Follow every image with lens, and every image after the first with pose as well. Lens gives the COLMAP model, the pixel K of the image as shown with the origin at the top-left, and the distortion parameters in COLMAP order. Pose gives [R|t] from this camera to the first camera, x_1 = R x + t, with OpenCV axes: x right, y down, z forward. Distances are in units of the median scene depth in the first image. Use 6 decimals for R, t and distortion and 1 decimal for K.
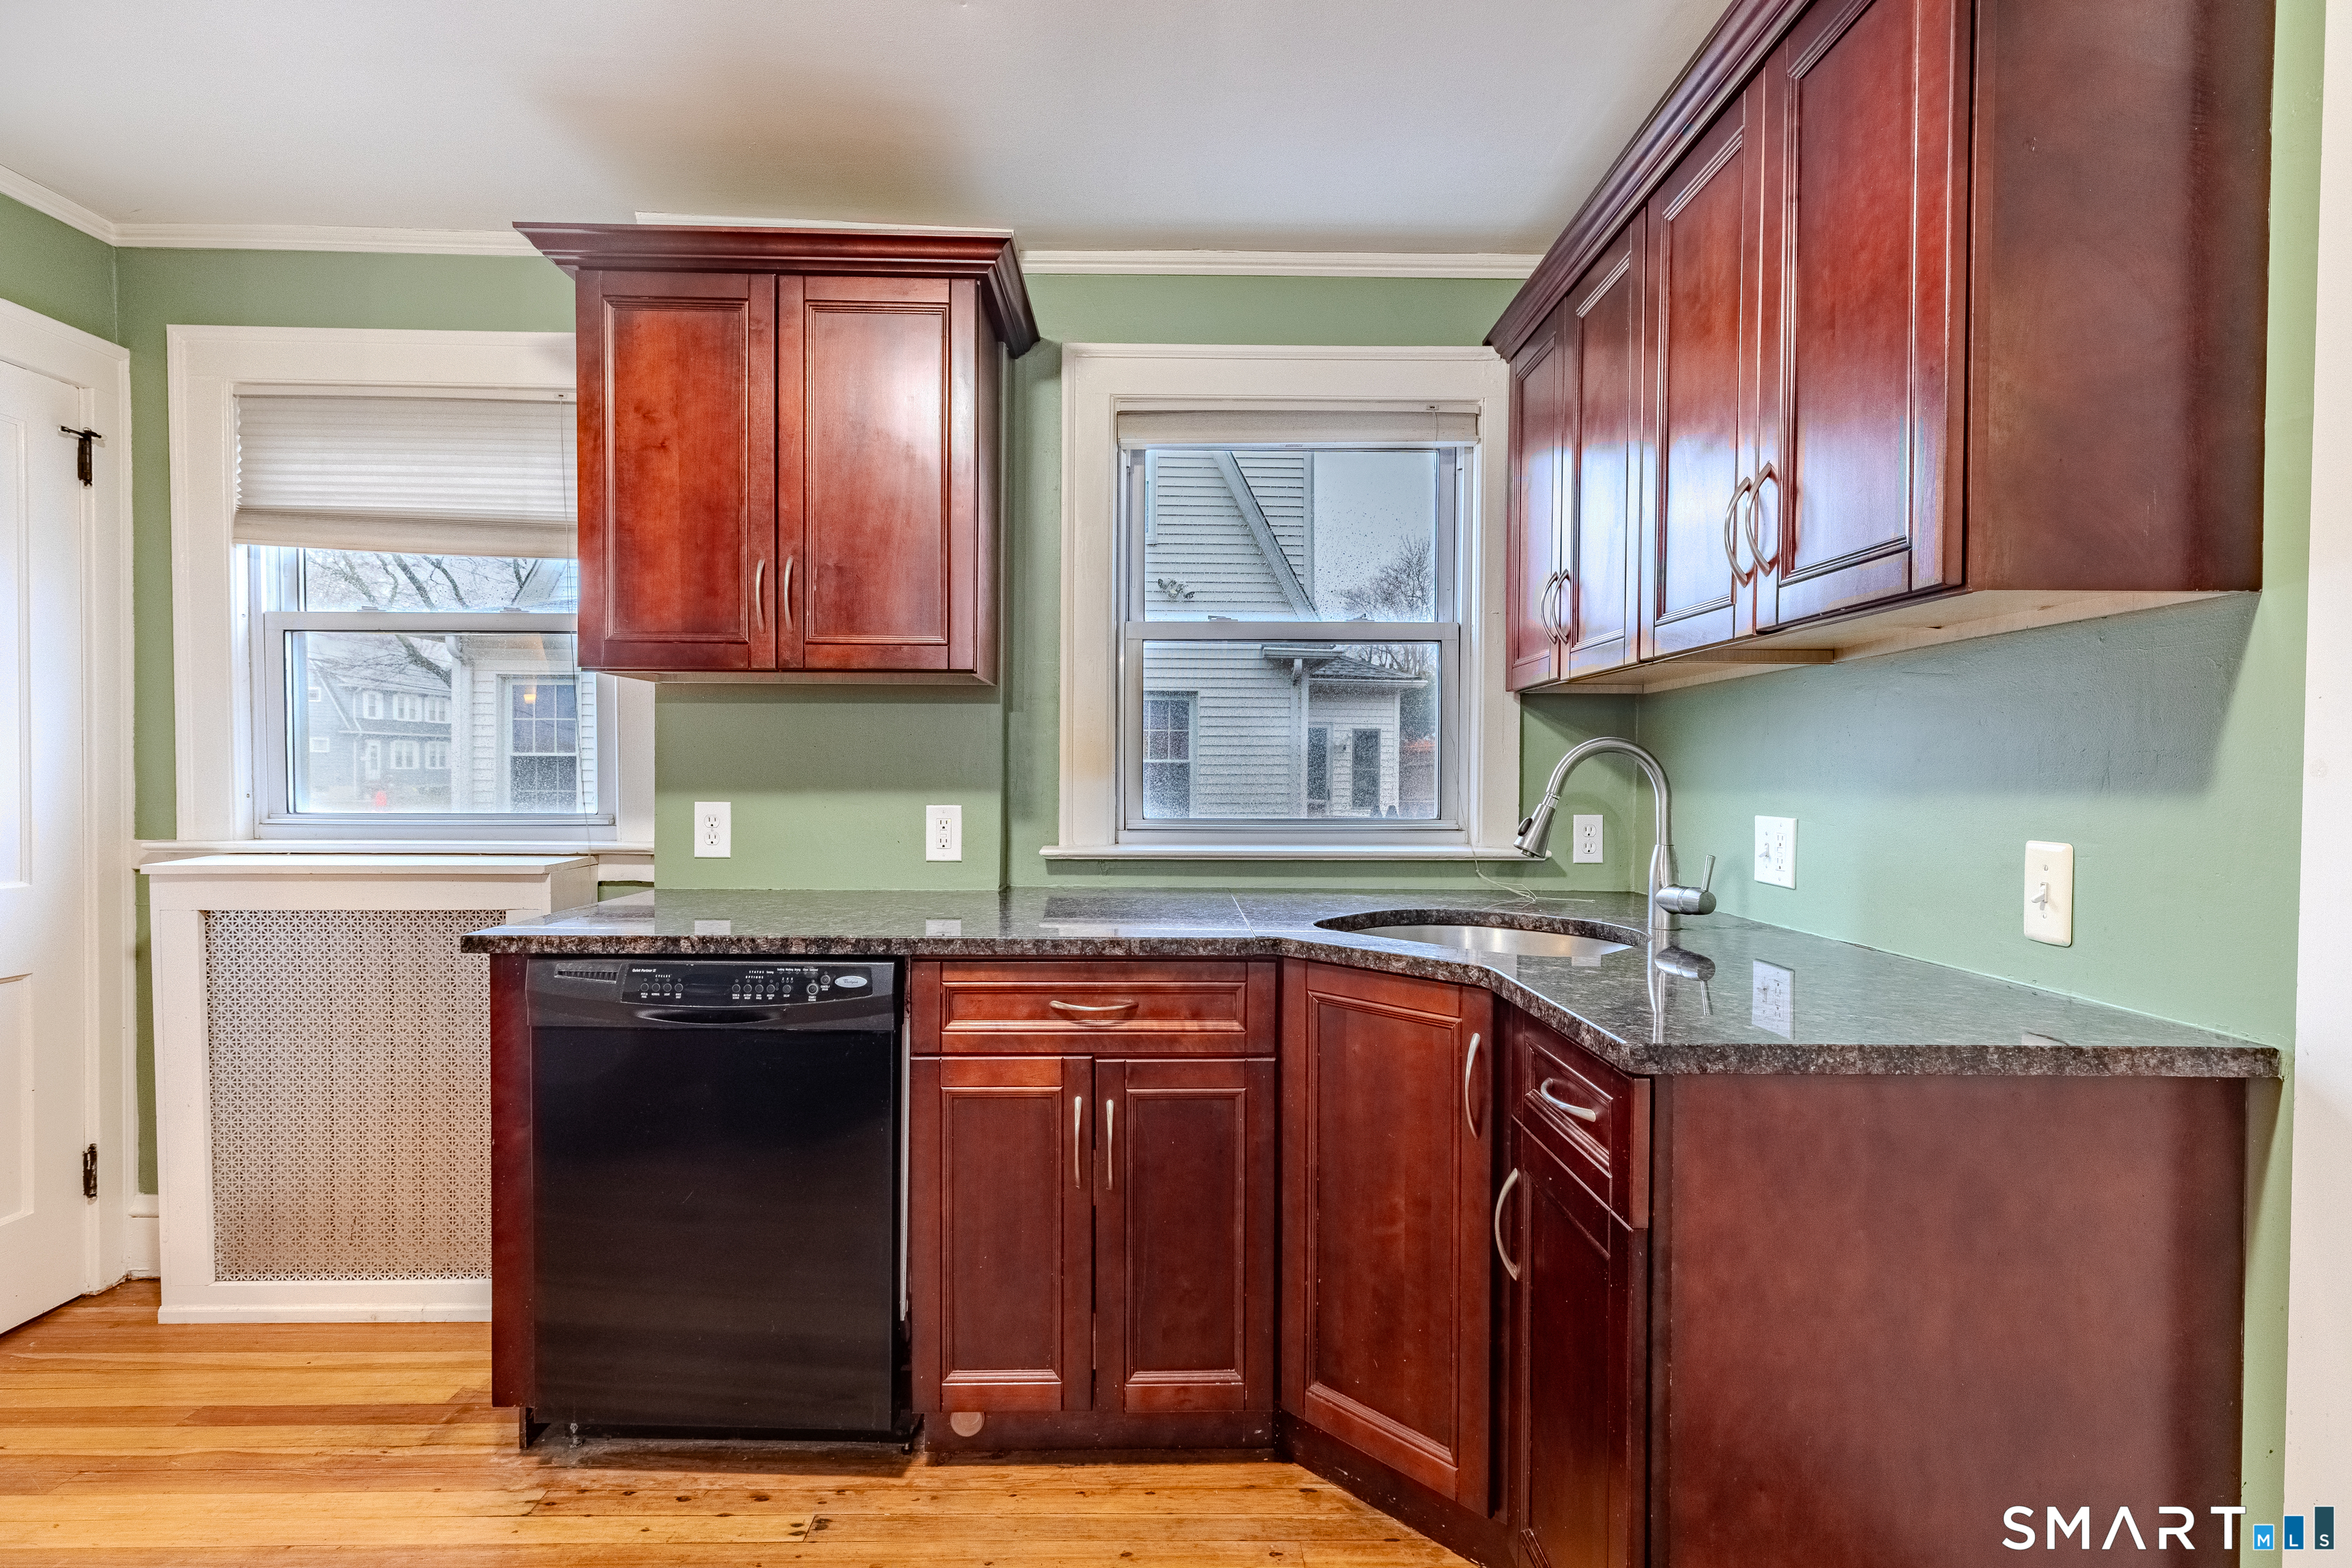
lens RADIAL K [[1059.8, 0, 1181.6], [0, 1059.8, 792.7], [0, 0, 1]] dist [0.001979, 0.000310]
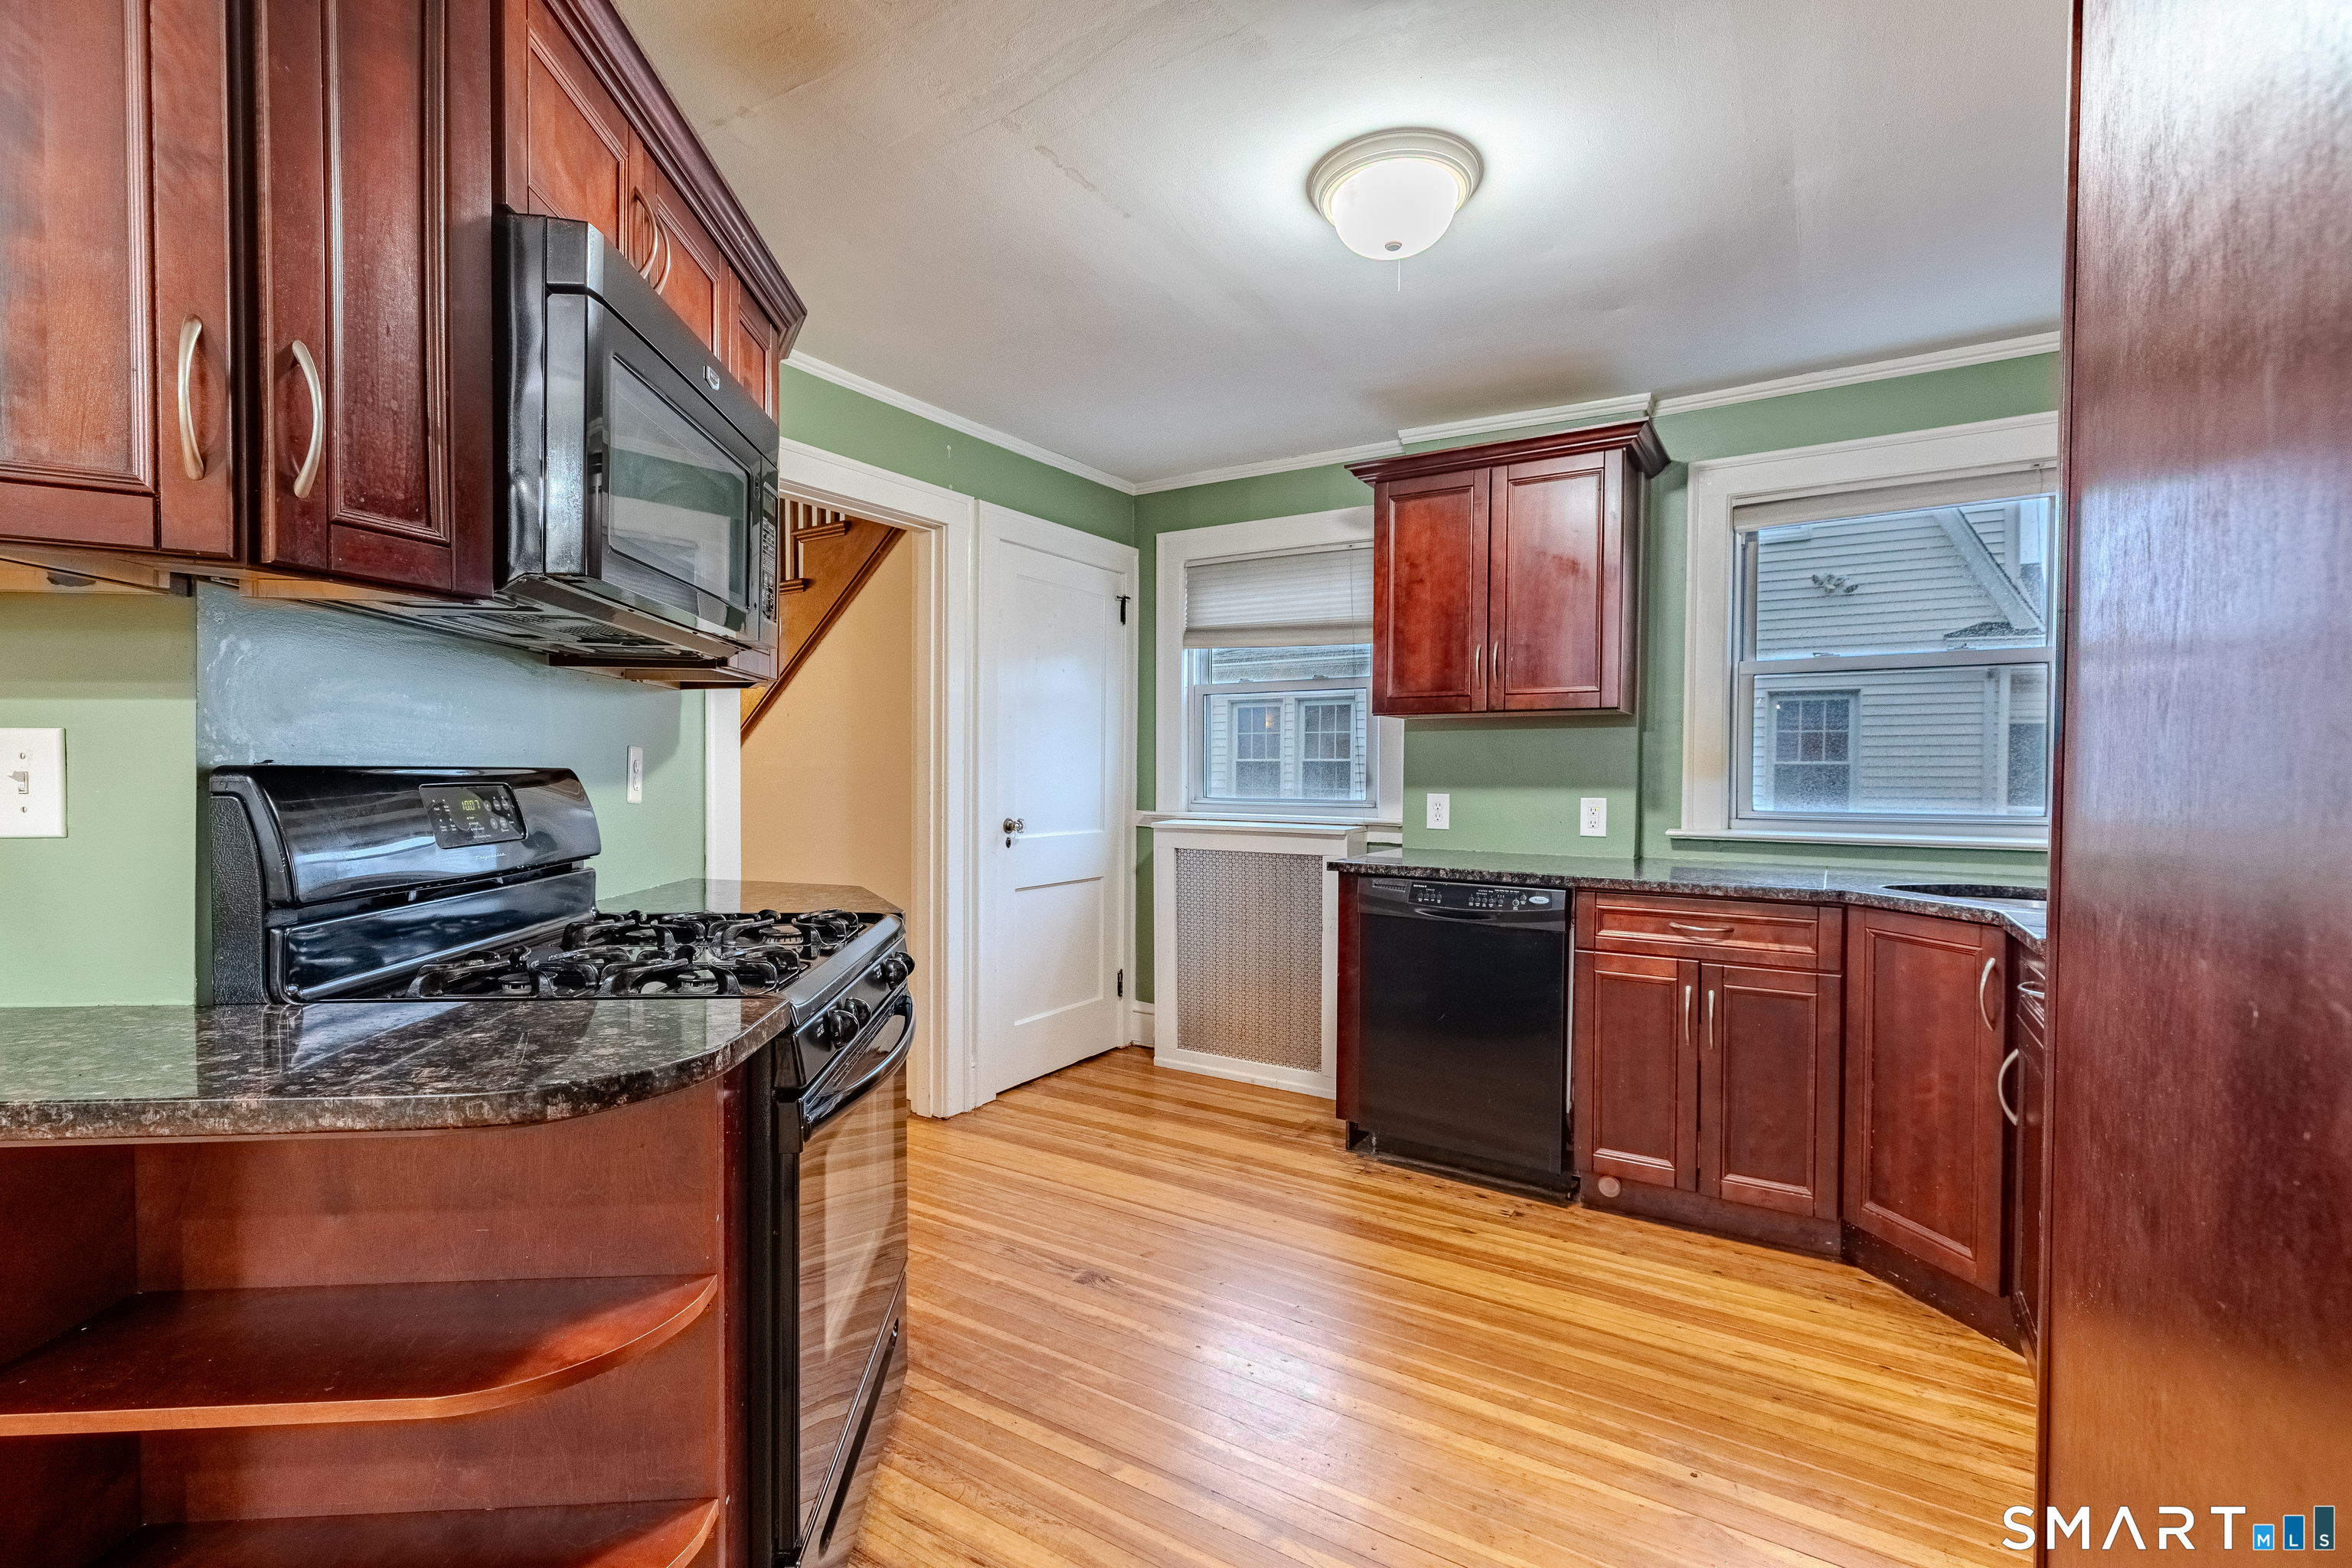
lens RADIAL K [[1047.8, 0, 1176.2], [0, 1047.8, 790.3], [0, 0, 1]] dist [0.006561, 0.000102]
pose [[0.836307, 0.009998, -0.548170, 0.111177], [-0.011968, 0.999928, -0.000022, 0.010804], [0.548130, 0.006579, 0.836367, -0.673619]]
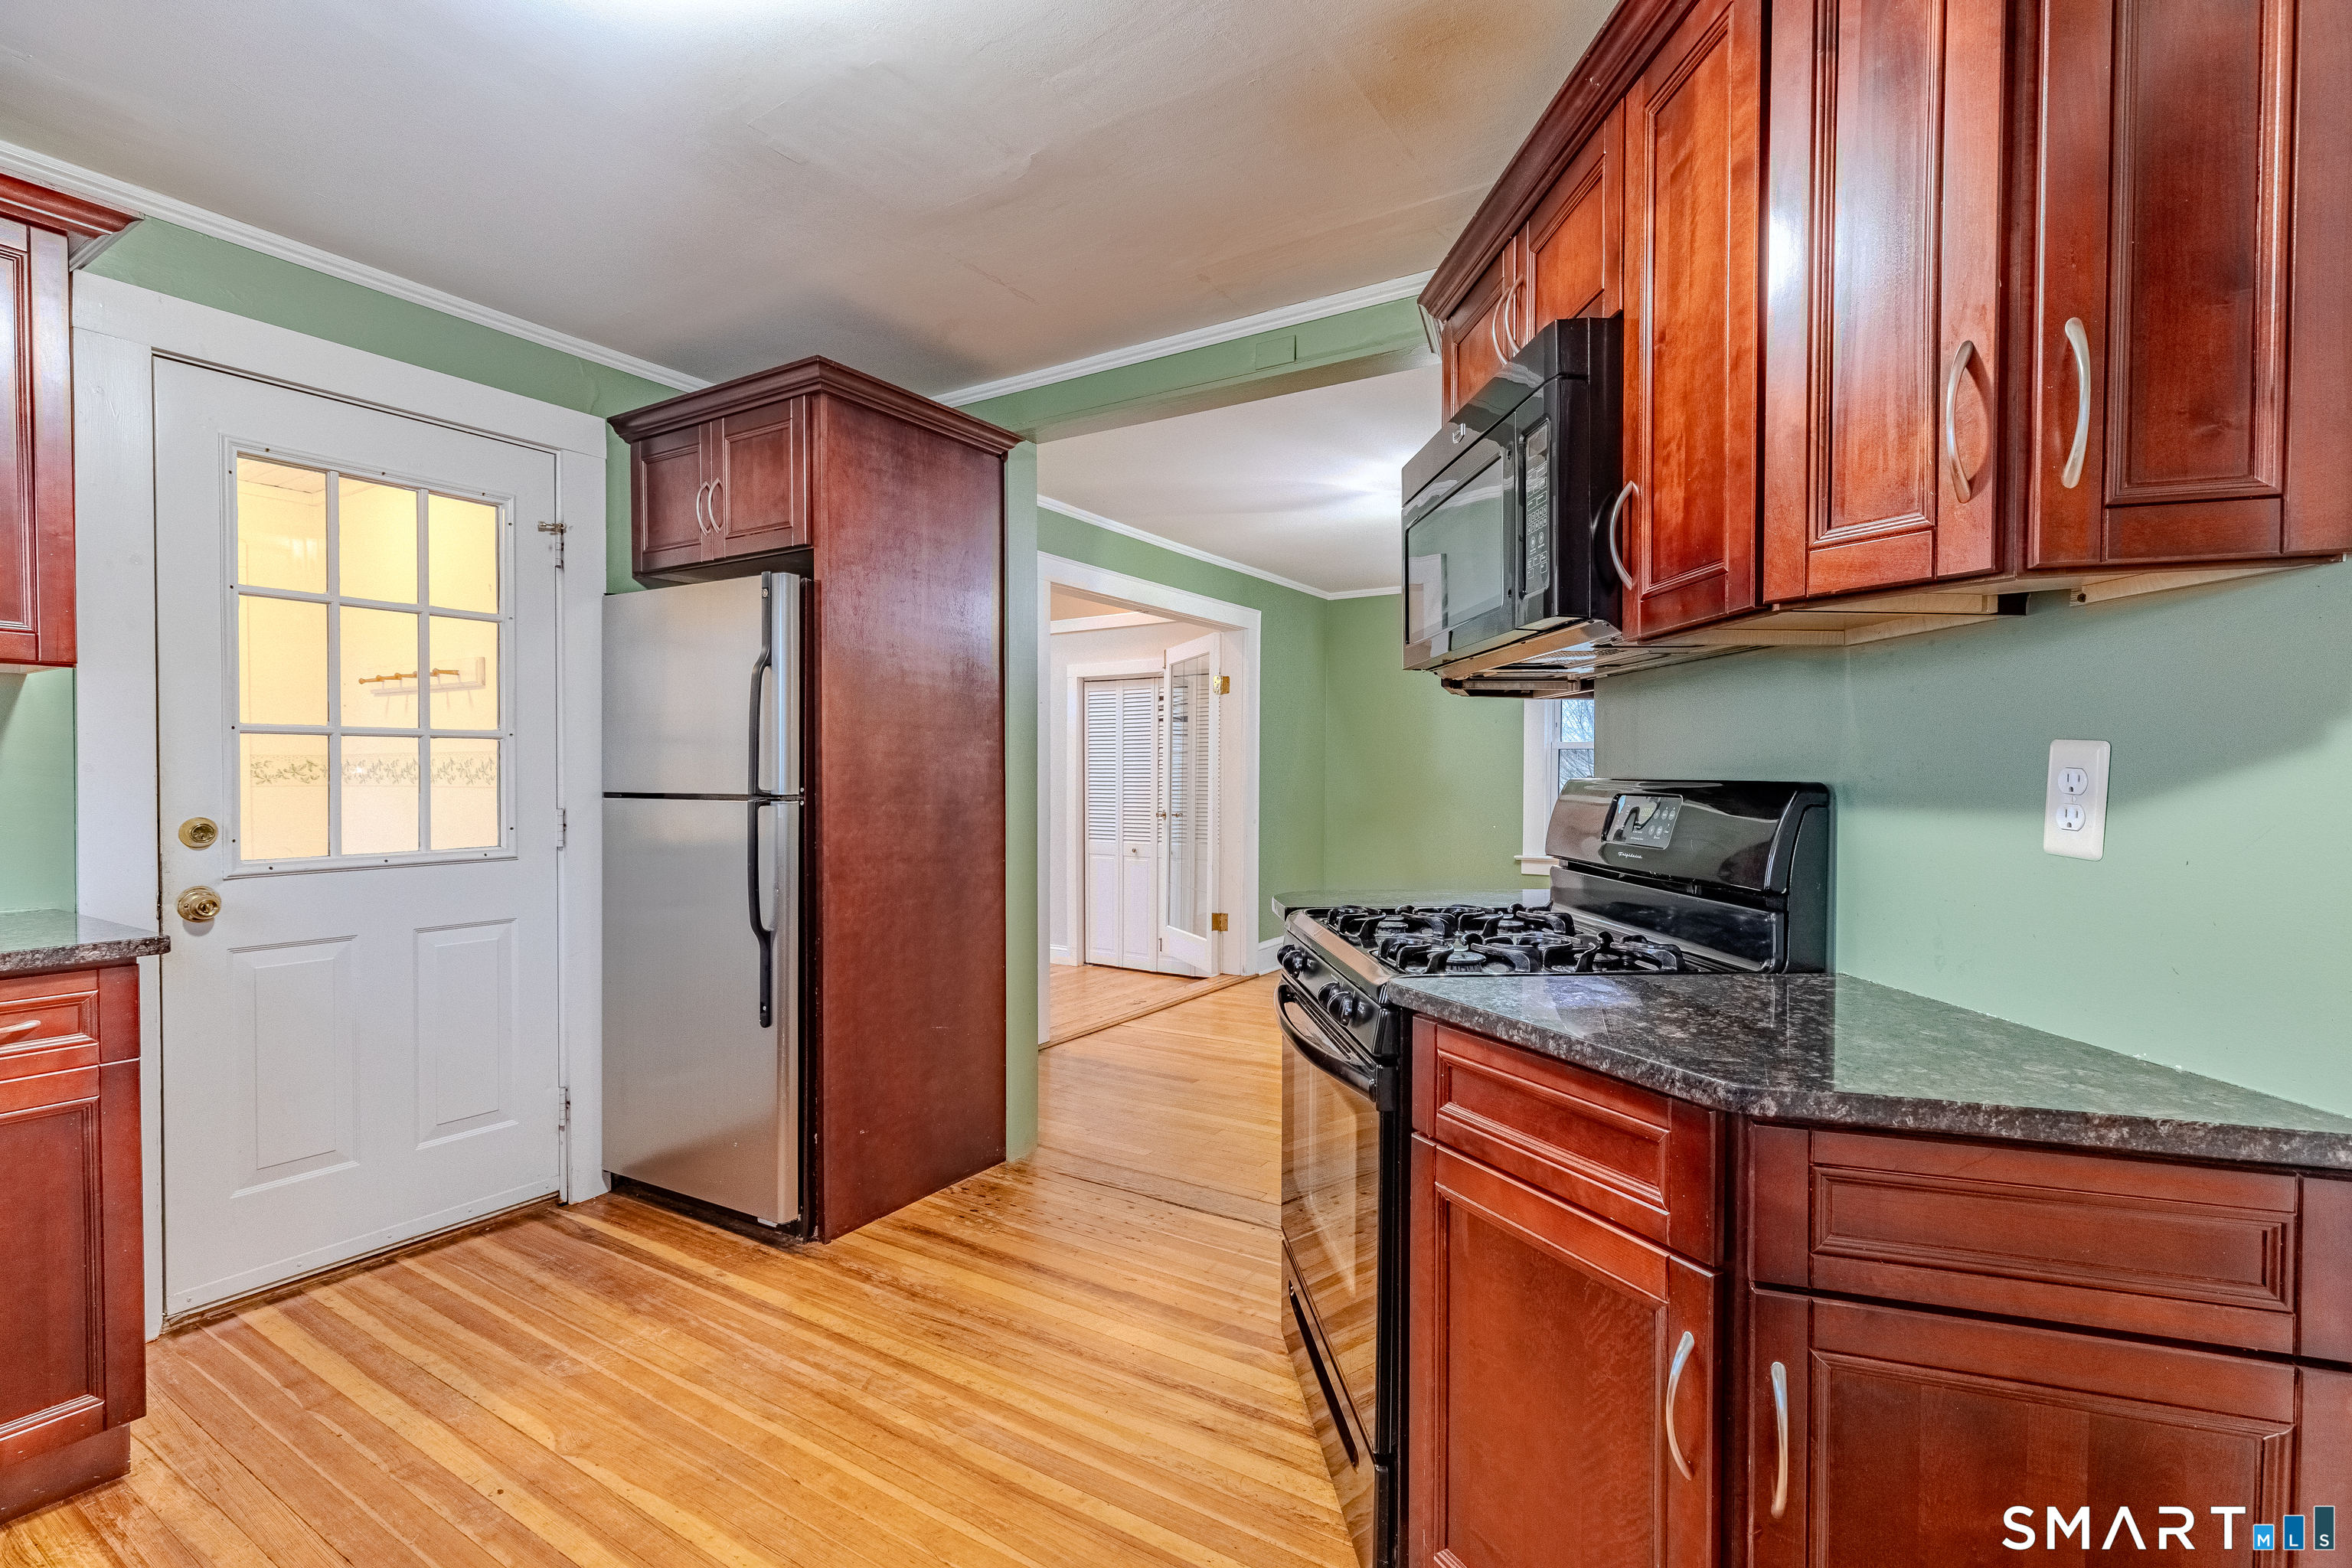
lens RADIAL K [[1080.9, 0, 1169.3], [0, 1080.9, 788.7], [0, 0, 1]] dist [0.009960, 0.000098]
pose [[-0.834211, -0.017531, 0.551167, -1.074524], [0.001123, 0.999438, 0.033489, -0.030050], [-0.551445, 0.028556, -0.833722, 0.905860]]
